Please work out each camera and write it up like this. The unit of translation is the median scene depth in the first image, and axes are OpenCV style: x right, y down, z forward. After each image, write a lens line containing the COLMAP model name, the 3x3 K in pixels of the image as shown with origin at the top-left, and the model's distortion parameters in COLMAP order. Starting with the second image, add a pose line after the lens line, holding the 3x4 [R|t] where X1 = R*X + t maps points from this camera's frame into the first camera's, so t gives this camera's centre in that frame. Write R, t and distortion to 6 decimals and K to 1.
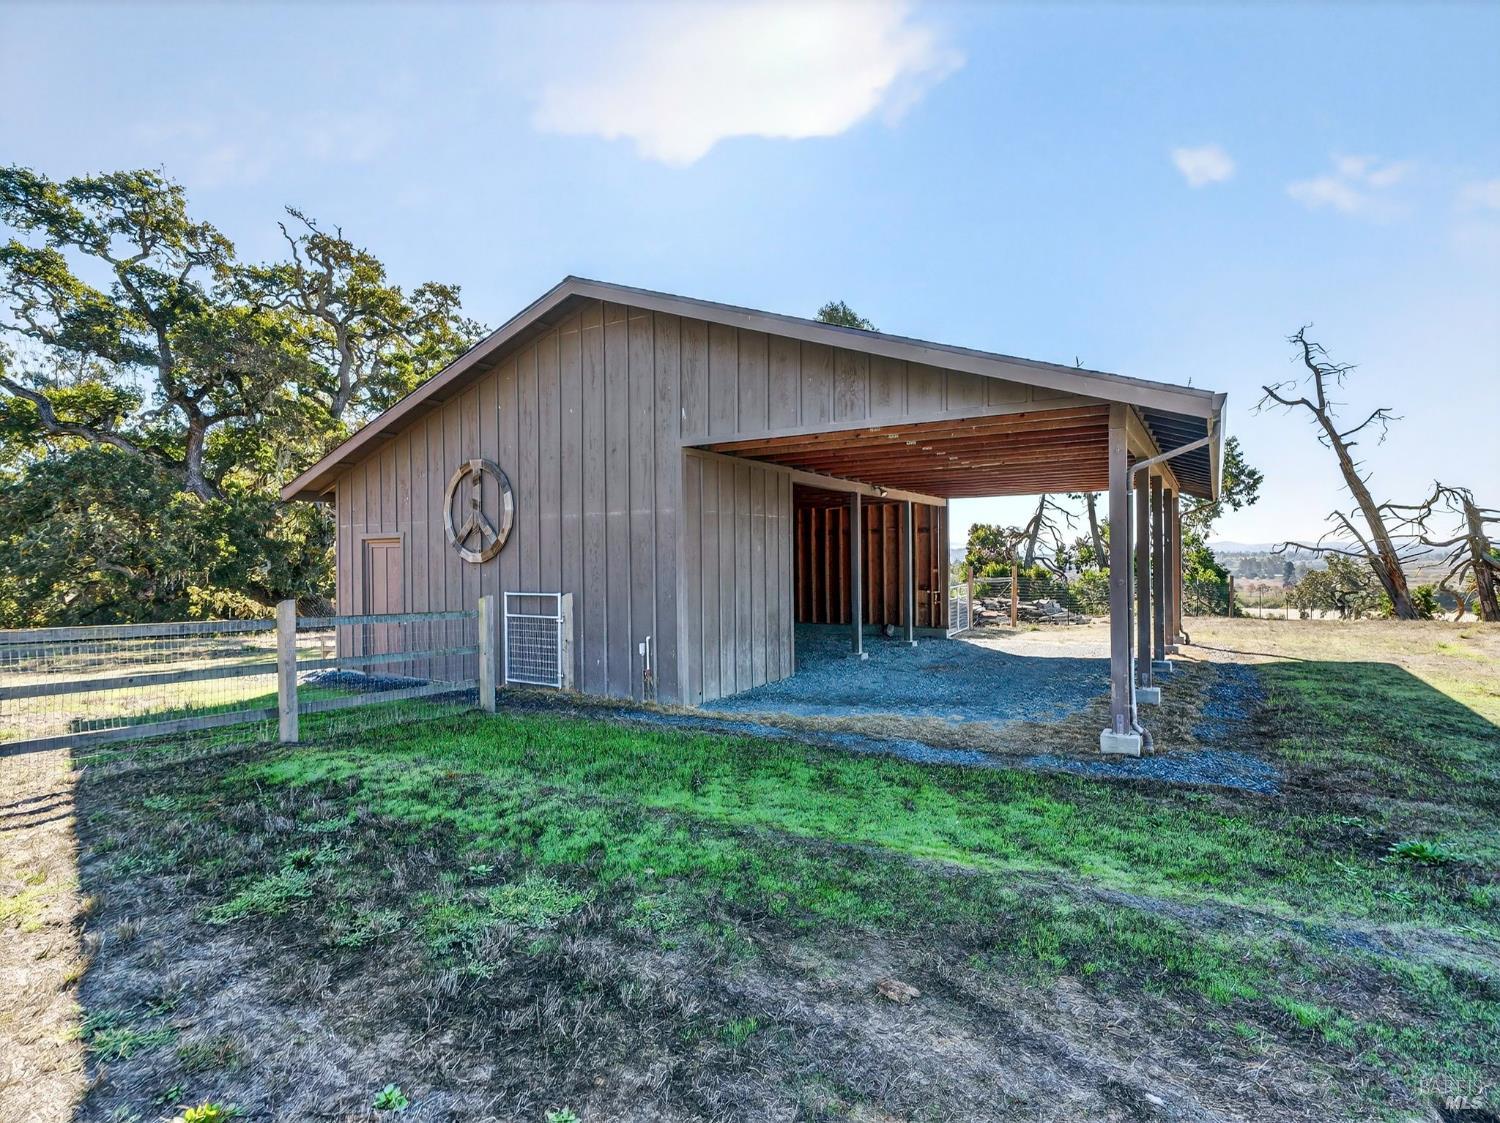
lens RADIAL K [[860.0, 0, 750.0], [0, 860.0, 561.5], [0, 0, 1]] dist [0.026144, -0.000971]
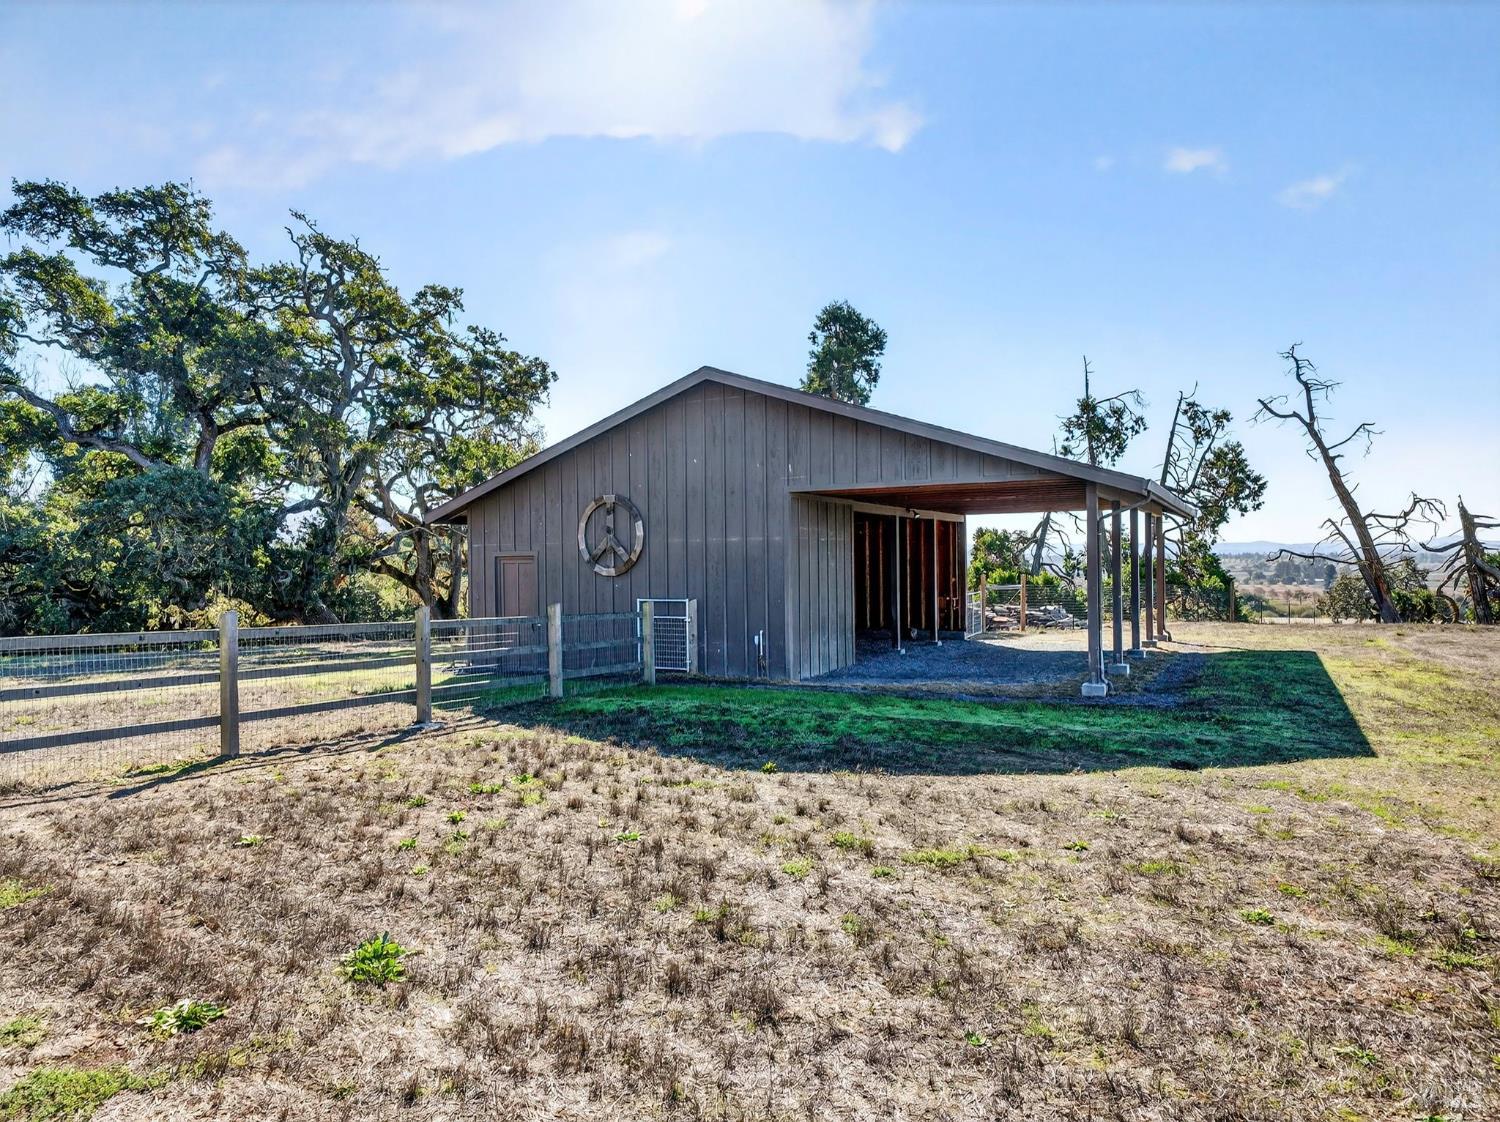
lens RADIAL K [[1094.7, 0, 750.0], [0, 1094.7, 561.0], [0, 0, 1]] dist [0.046242, 0.000046]
pose [[0.998316, -0.002816, 0.057936, -0.095046], [0.002980, 0.999992, -0.002759, -0.007177], [-0.057928, 0.002927, 0.998316, -0.291713]]
